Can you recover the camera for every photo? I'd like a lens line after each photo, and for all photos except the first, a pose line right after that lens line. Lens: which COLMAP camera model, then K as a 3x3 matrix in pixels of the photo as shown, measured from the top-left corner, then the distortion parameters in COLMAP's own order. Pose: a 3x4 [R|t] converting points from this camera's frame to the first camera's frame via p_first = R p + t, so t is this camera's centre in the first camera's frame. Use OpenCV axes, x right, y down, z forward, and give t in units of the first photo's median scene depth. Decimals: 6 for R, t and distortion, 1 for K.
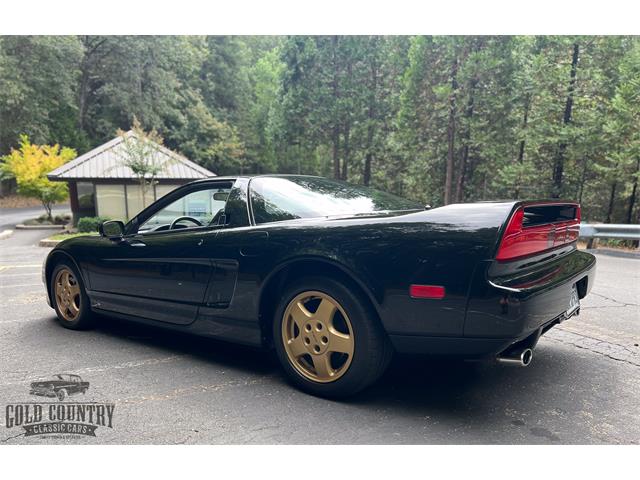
lens RADIAL K [[485.6, 0, 320.1], [0, 485.6, 277.0], [0, 0, 1]] dist [0.048269, -0.051065]
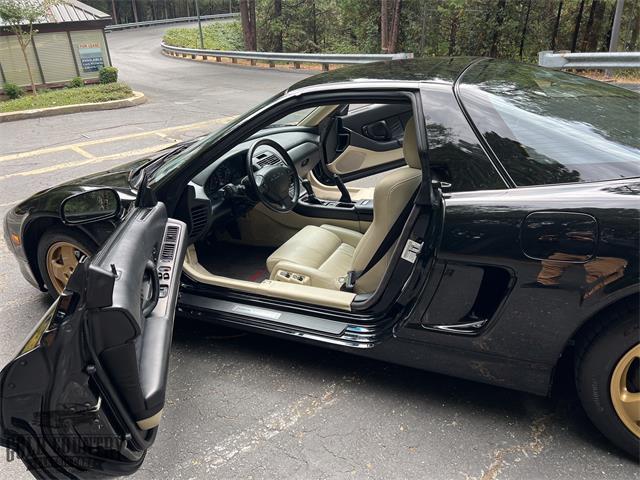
lens RADIAL K [[485.6, 0, 317.0], [0, 485.6, 242.5], [0, 0, 1]] dist [0.048269, -0.051065]
pose [[0.975649, -0.137950, 0.170524, -0.075867], [0.089636, 0.960338, 0.264040, -0.035688], [-0.200185, -0.242325, 0.949318, 0.084447]]
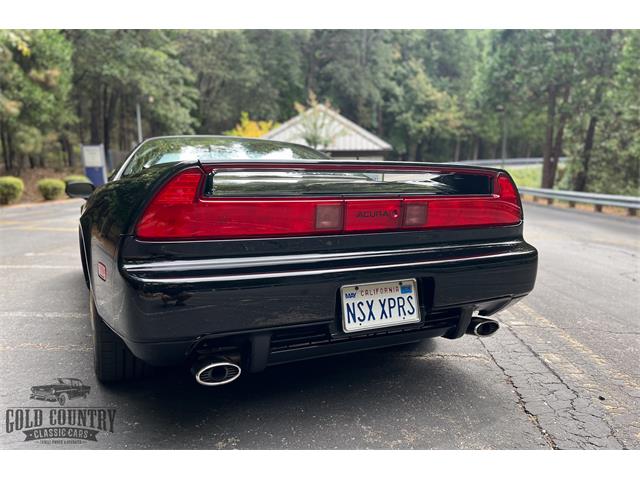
lens RADIAL K [[485.6, 0, 315.3], [0, 485.6, 269.4], [0, 0, 1]] dist [0.048269, -0.051065]
pose [[0.895666, 0.102363, -0.432787, 0.108171], [-0.085981, 0.994647, 0.057314, -0.005914], [0.436337, -0.014123, 0.899672, 0.051465]]
